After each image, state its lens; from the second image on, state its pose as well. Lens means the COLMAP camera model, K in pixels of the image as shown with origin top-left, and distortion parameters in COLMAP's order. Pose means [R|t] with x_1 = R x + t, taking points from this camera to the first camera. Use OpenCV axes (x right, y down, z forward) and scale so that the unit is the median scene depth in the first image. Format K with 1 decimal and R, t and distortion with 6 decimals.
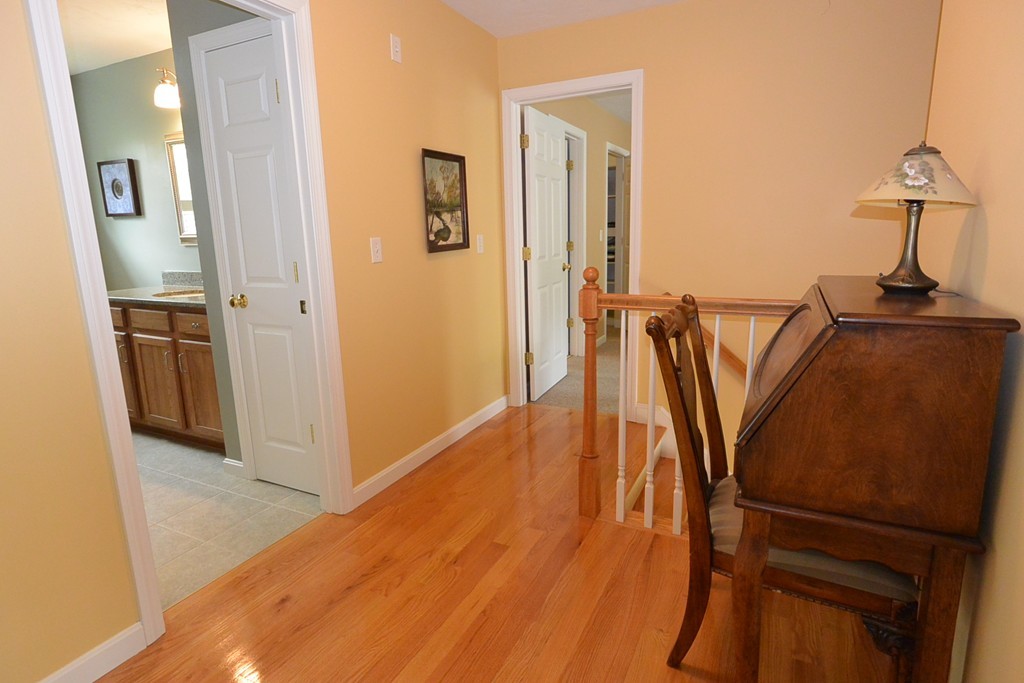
lens RADIAL K [[533.5, 0, 510.8], [0, 533.5, 340.6], [0, 0, 1]] dist [-0.001175, -0.000944]
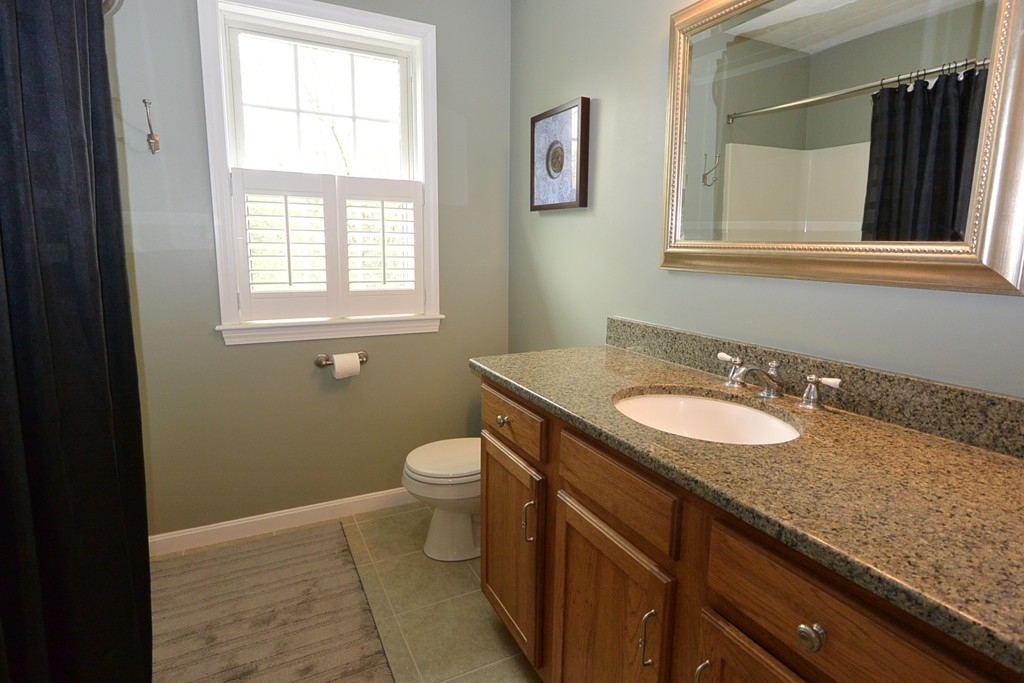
lens RADIAL K [[533.5, 0, 515.5], [0, 533.5, 343.8], [0, 0, 1]] dist [-0.001175, -0.000944]
pose [[0.807677, 0.131822, -0.574701, -0.431368], [-0.143453, 0.989333, 0.025322, -0.104341], [0.571908, 0.061991, 0.817972, 0.539482]]
